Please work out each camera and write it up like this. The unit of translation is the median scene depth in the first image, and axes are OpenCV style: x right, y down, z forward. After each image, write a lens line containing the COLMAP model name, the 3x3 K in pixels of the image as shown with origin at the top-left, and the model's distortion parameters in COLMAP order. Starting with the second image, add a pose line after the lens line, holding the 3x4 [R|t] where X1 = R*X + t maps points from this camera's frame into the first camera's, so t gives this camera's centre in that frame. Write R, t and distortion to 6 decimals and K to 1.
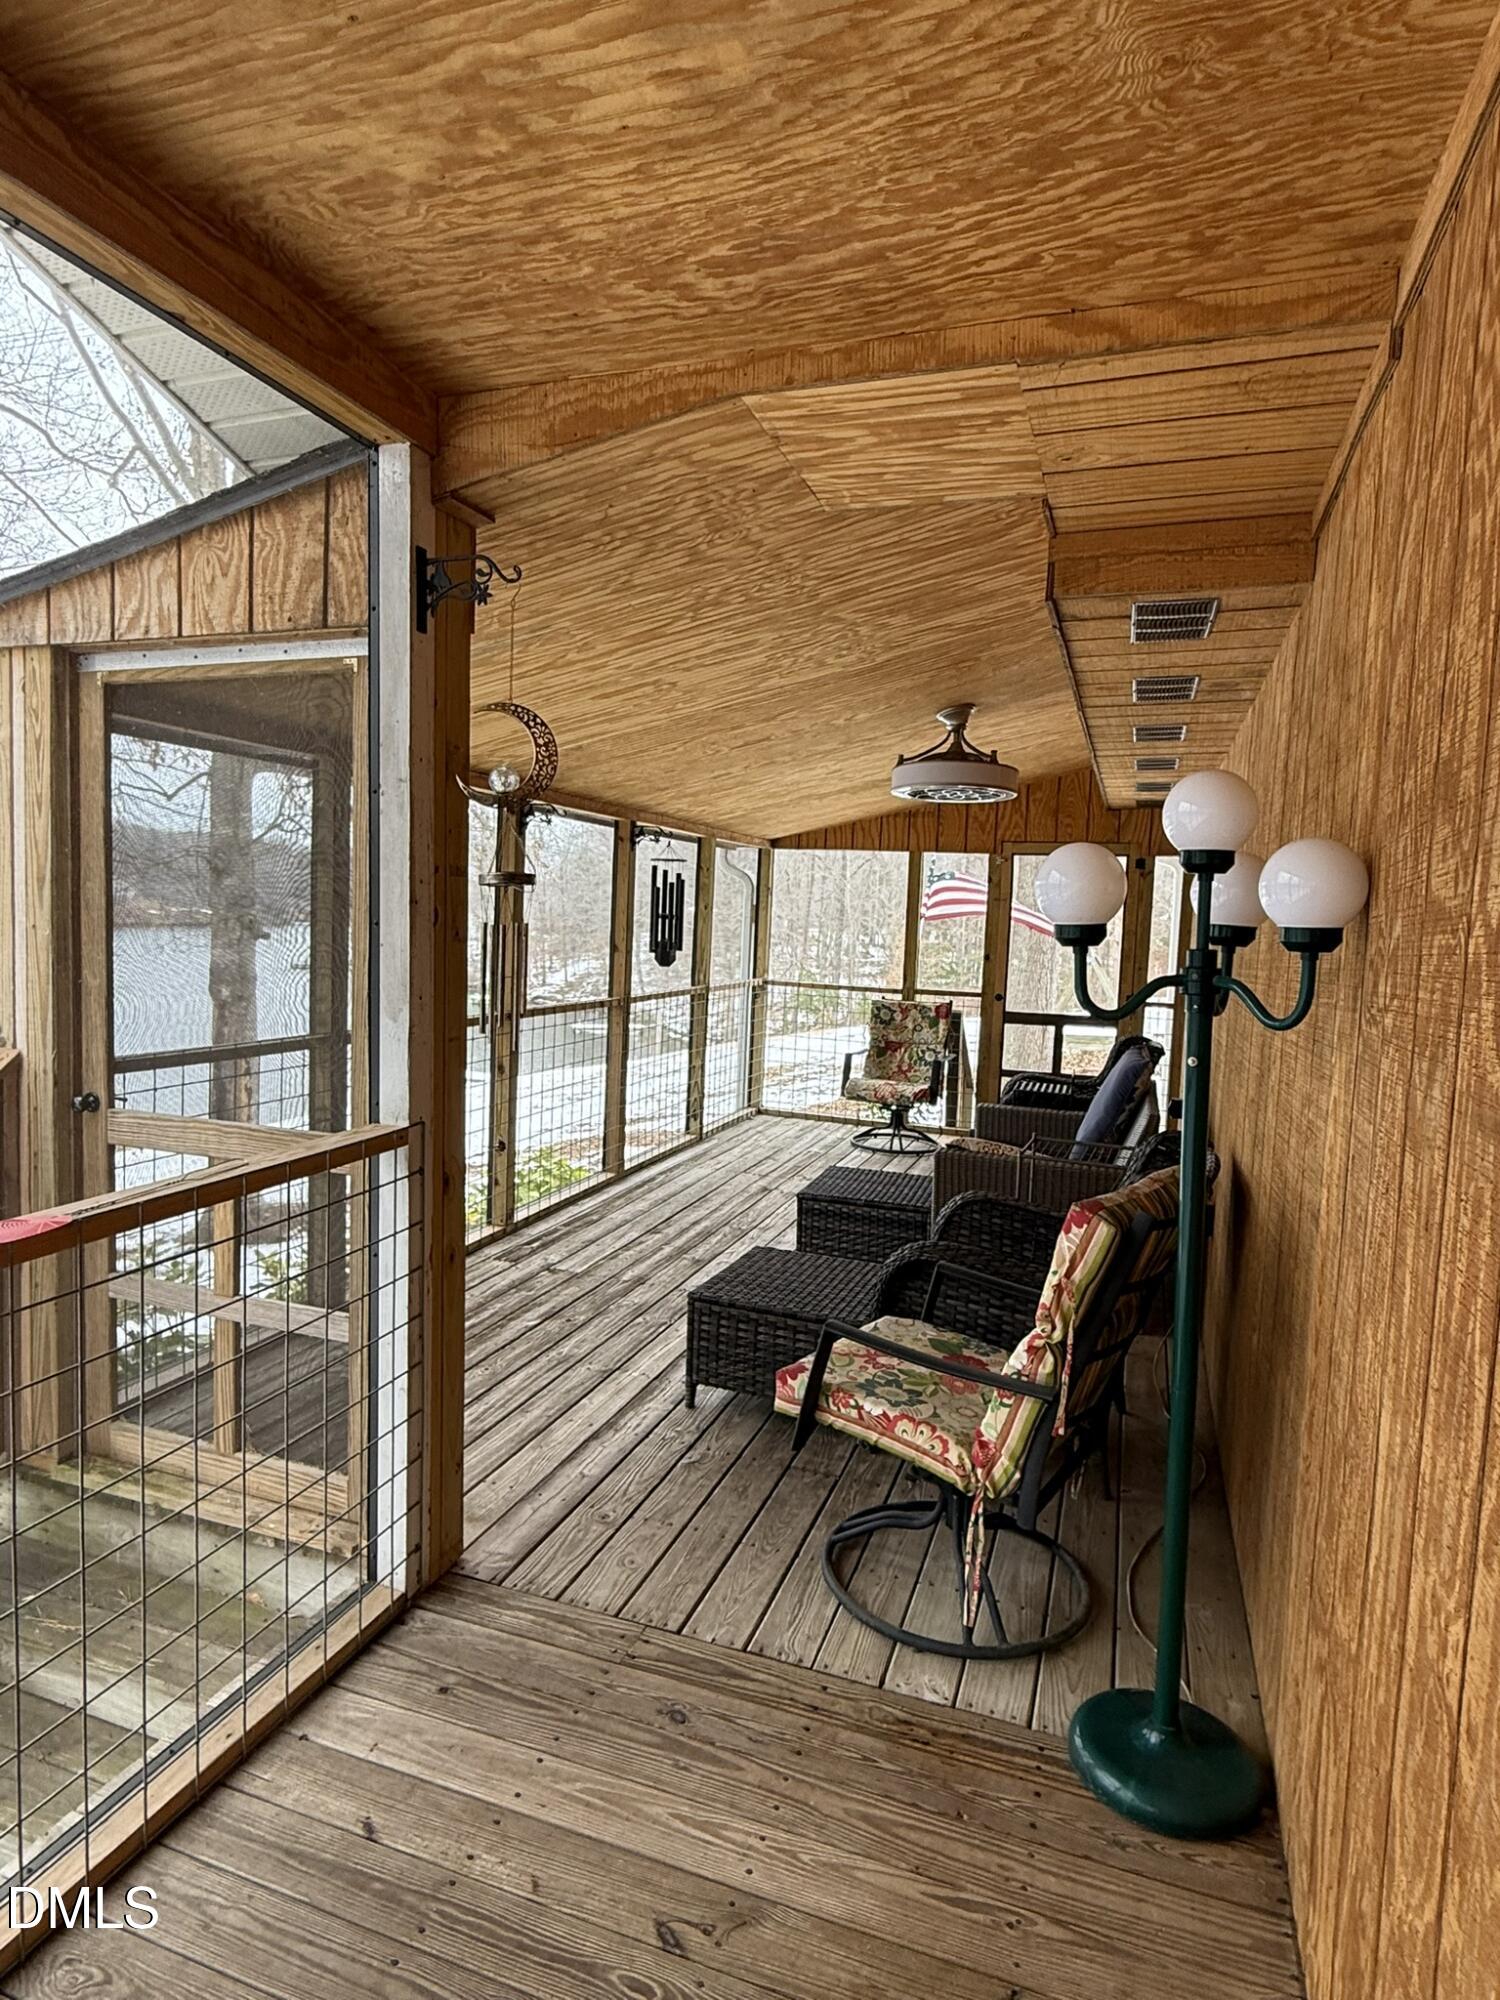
lens RADIAL K [[1122.6, 0, 759.1], [0, 1122.6, 1002.3], [0, 0, 1]] dist [0.002520, -0.001169]
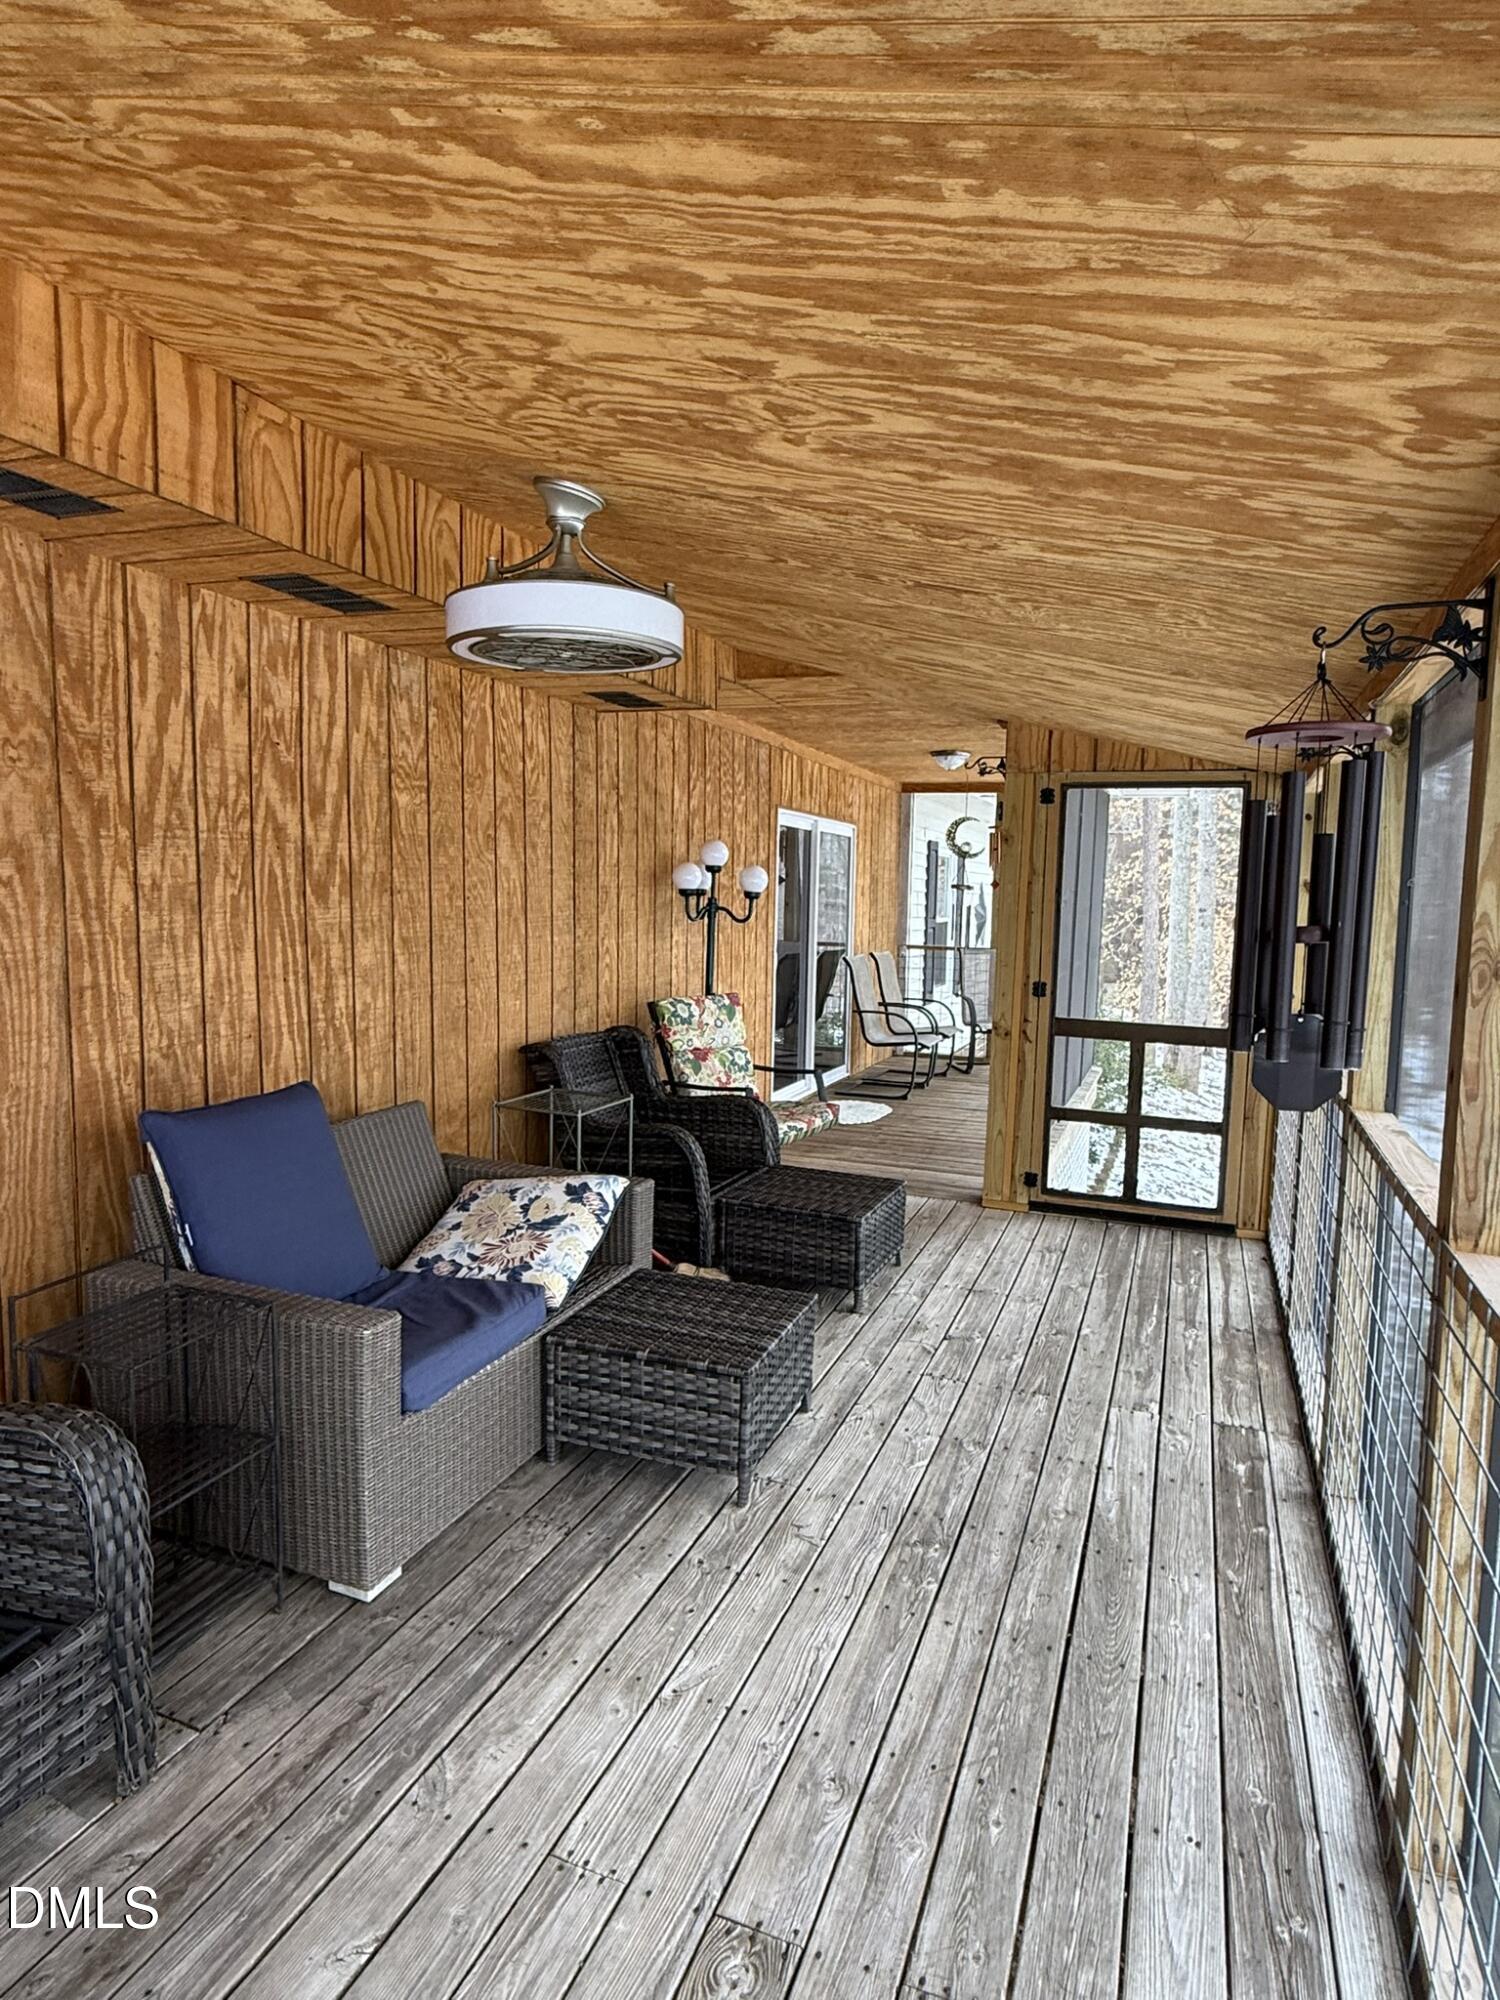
lens RADIAL K [[1122.6, 0, 759.1], [0, 1122.6, 1002.3], [0, 0, 1]] dist [0.002520, -0.001169]
pose [[-0.997597, -0.060249, 0.034198, 0.054098], [-0.052938, 0.981371, 0.184687, -0.130248], [-0.044688, 0.182433, -0.982202, 1.568099]]
